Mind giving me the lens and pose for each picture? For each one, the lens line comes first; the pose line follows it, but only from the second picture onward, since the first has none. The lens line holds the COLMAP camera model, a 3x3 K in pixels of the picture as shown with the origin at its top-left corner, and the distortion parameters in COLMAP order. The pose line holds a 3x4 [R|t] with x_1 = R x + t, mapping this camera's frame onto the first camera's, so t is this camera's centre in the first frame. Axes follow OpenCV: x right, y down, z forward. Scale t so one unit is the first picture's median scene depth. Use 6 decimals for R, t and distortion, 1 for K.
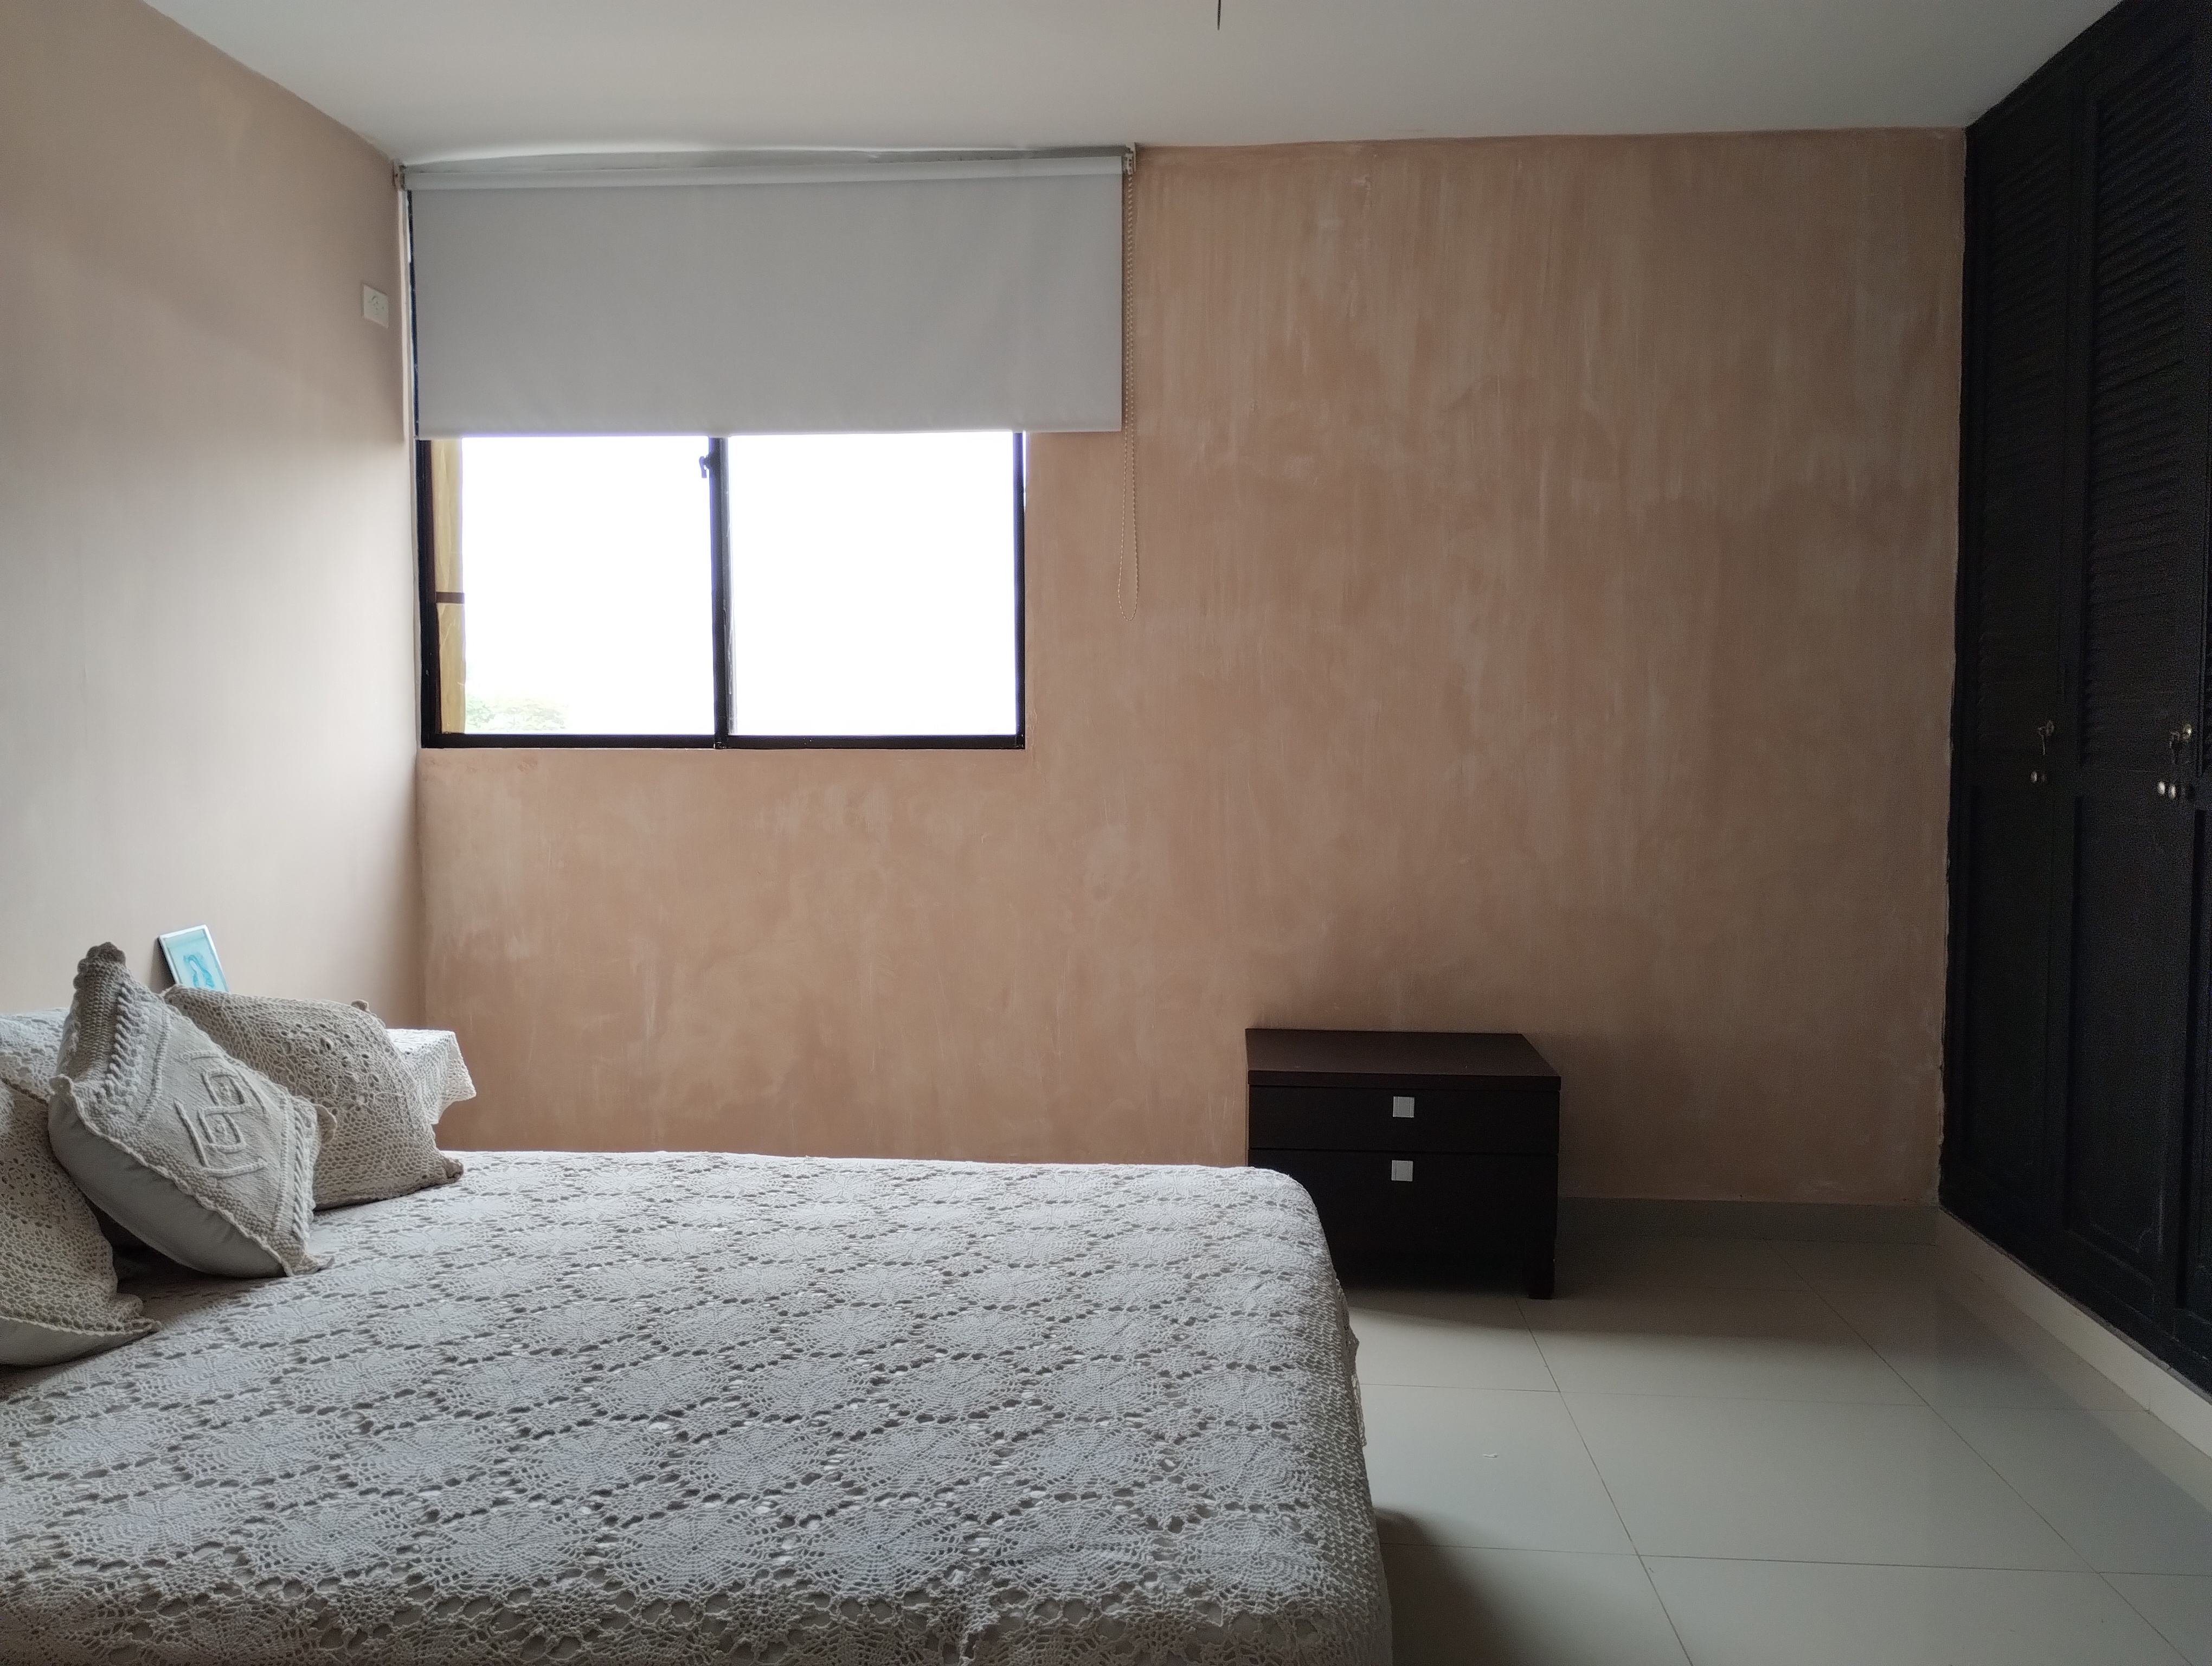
lens RADIAL K [[1840.1, 0, 1109.1], [0, 1840.1, 834.5], [0, 0, 1]] dist [0.059482, -0.074037]
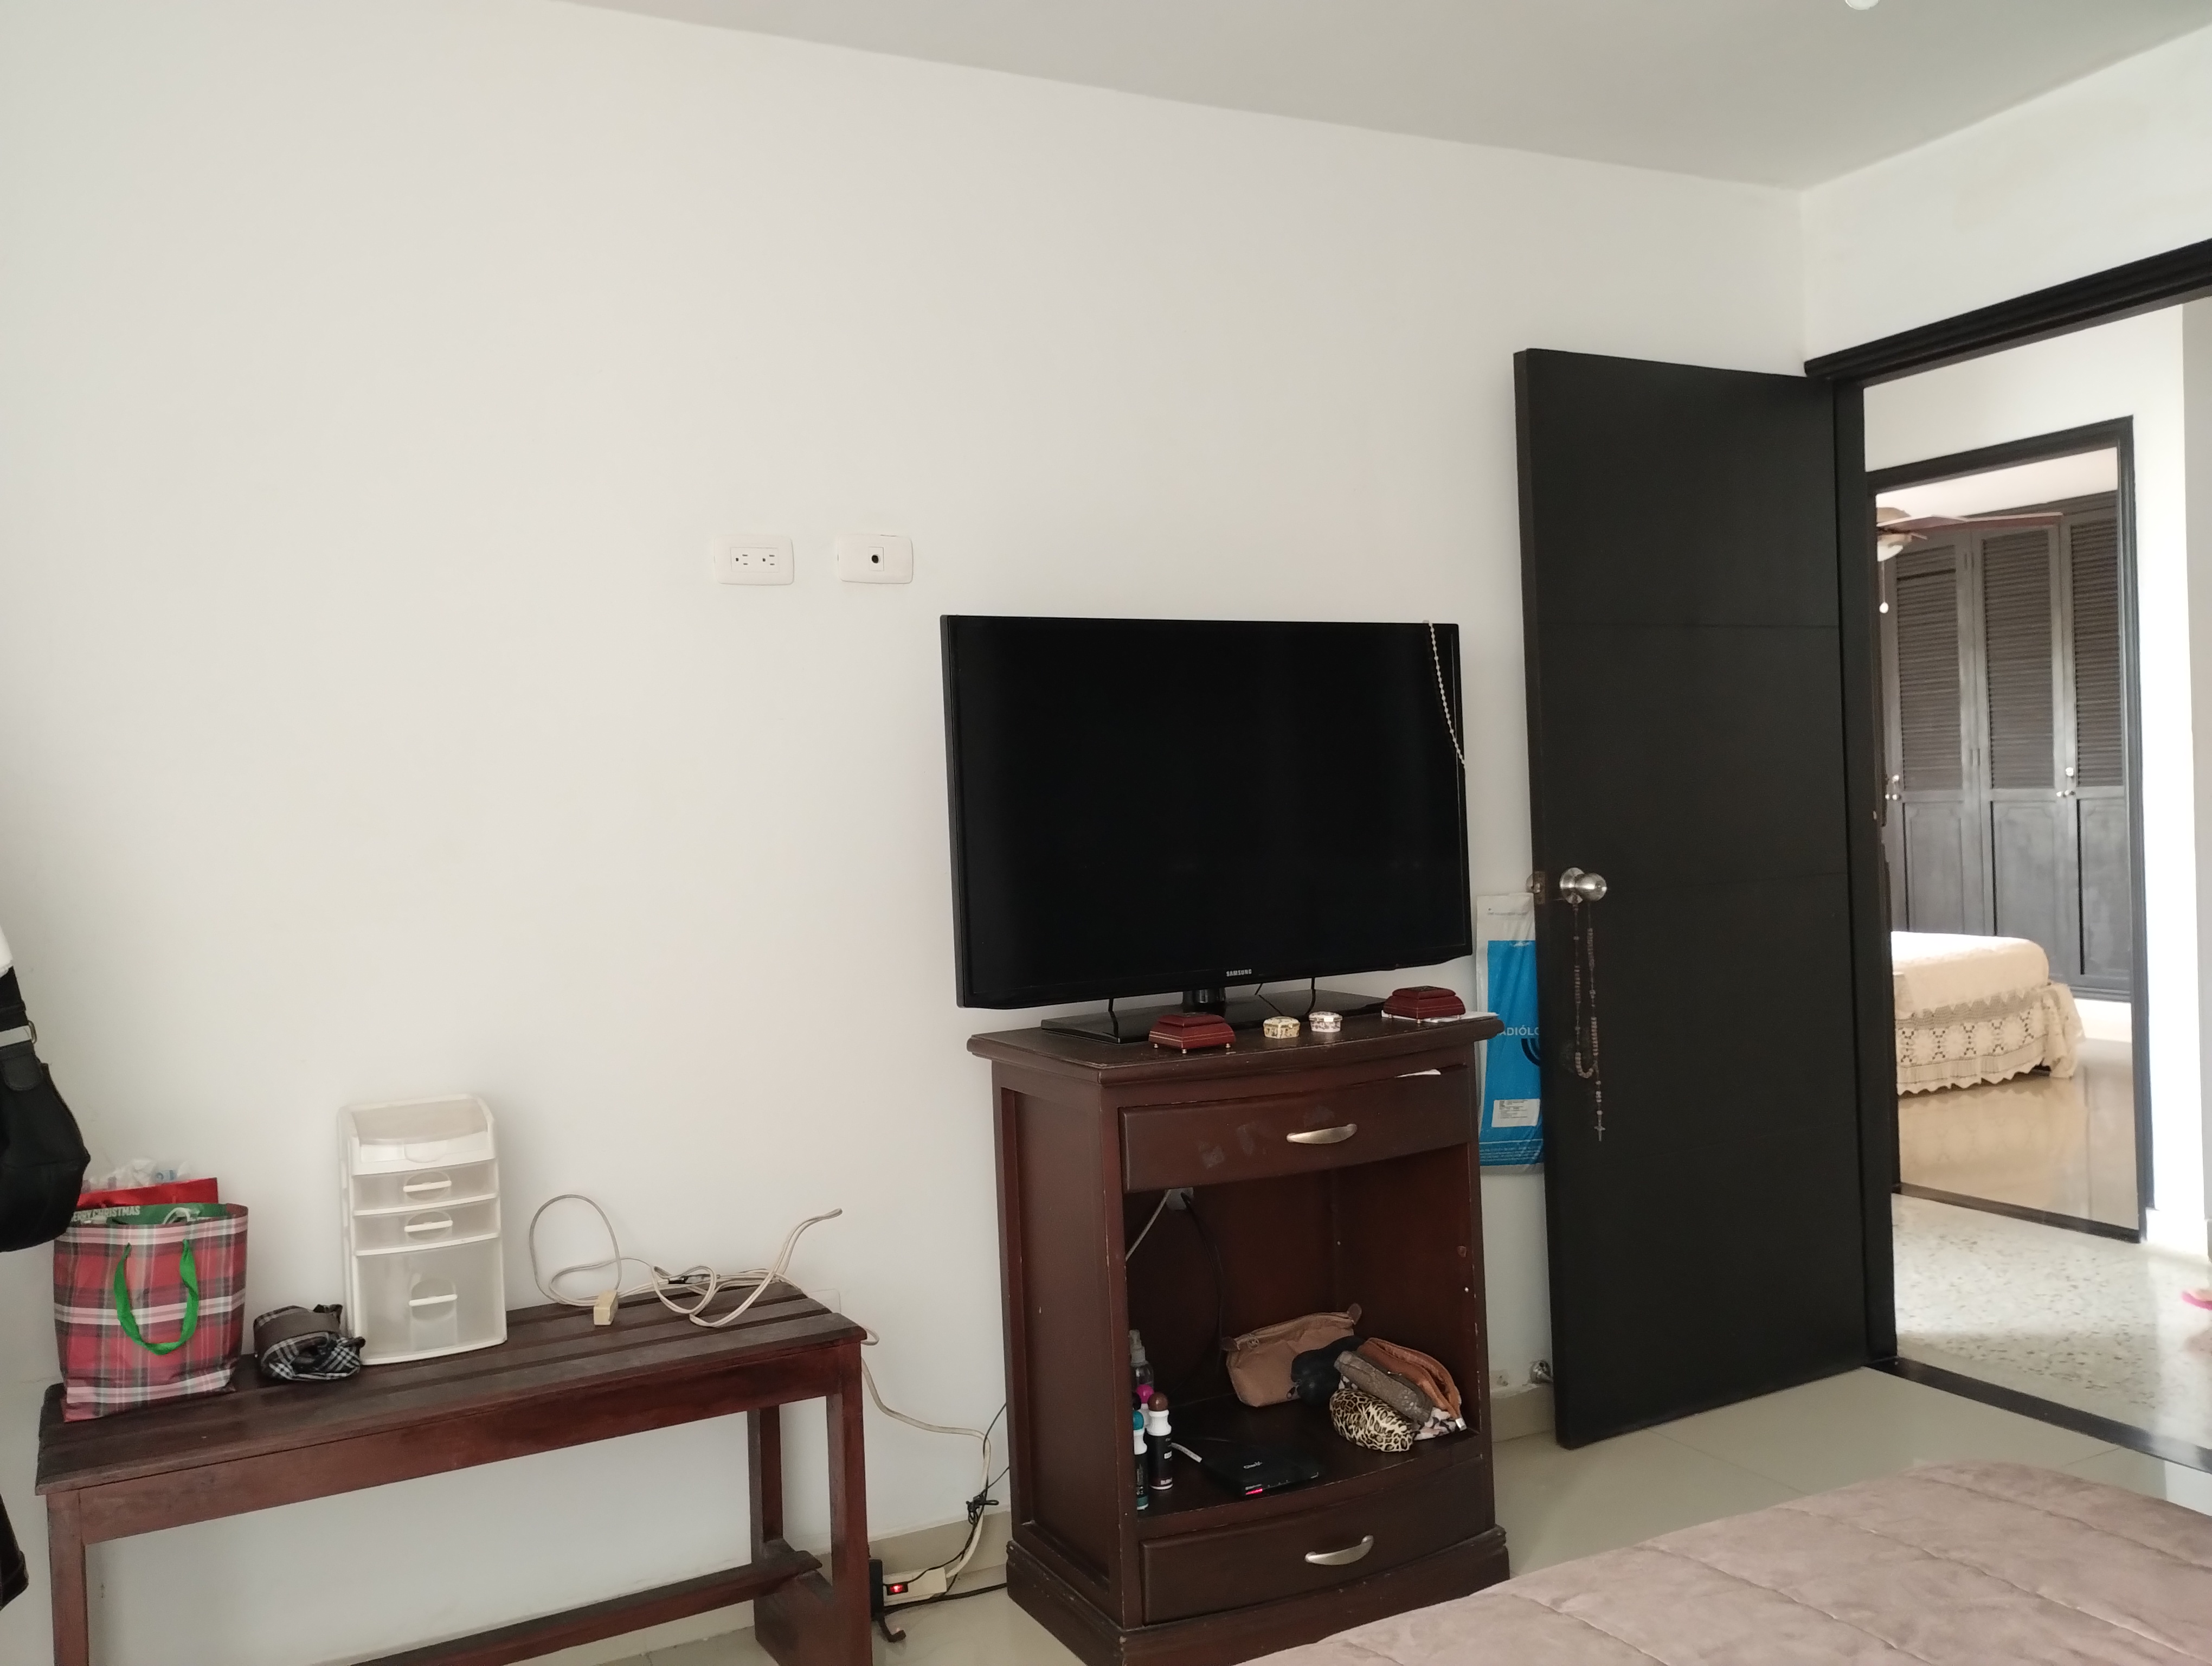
lens RADIAL K [[1840.1, 0, 1095.3], [0, 1840.1, 838.5], [0, 0, 1]] dist [0.059482, -0.074037]
pose [[0.854358, -0.050534, 0.517223, -1.644452], [0.076833, 0.996606, -0.029542, 0.026646], [-0.513974, 0.064979, 0.855341, -0.729365]]
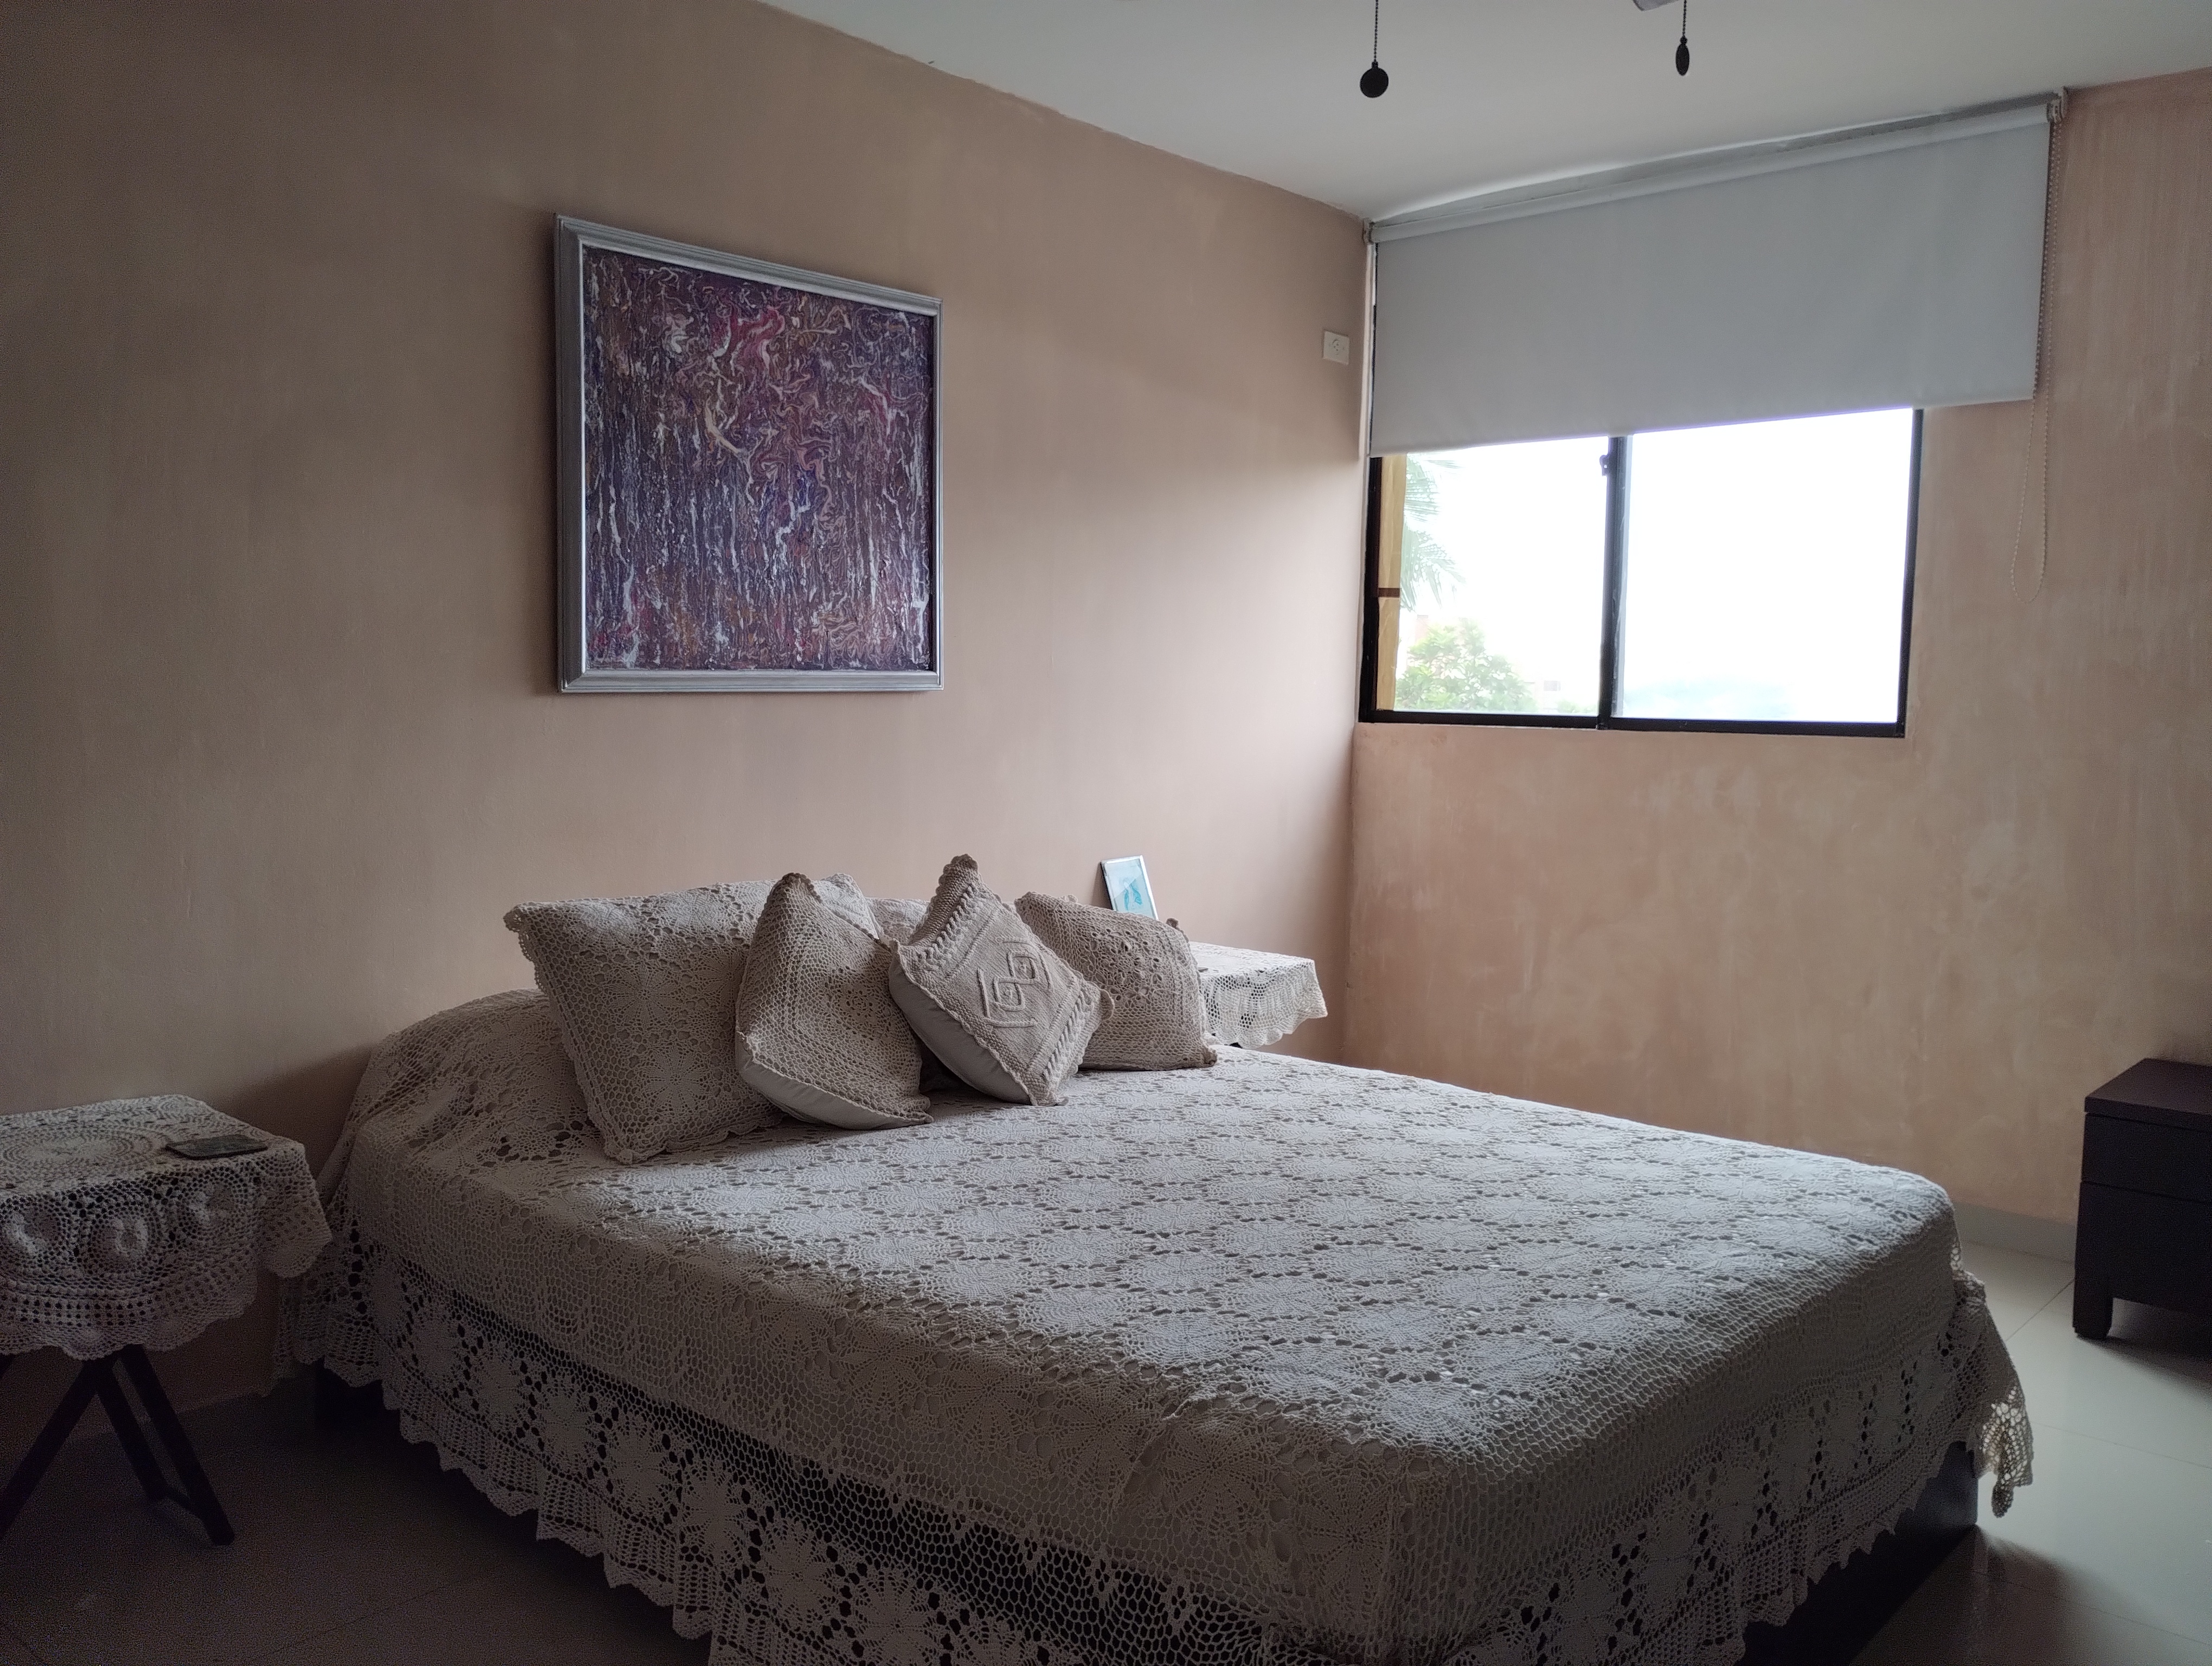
lens RADIAL K [[1840.1, 0, 1094.4], [0, 1840.1, 828.0], [0, 0, 1]] dist [0.059482, -0.074037]
pose [[0.799760, 0.059925, -0.597321, 0.211534], [-0.054816, 0.998138, 0.026742, -0.002418], [0.597811, 0.011355, 0.801556, -0.032344]]
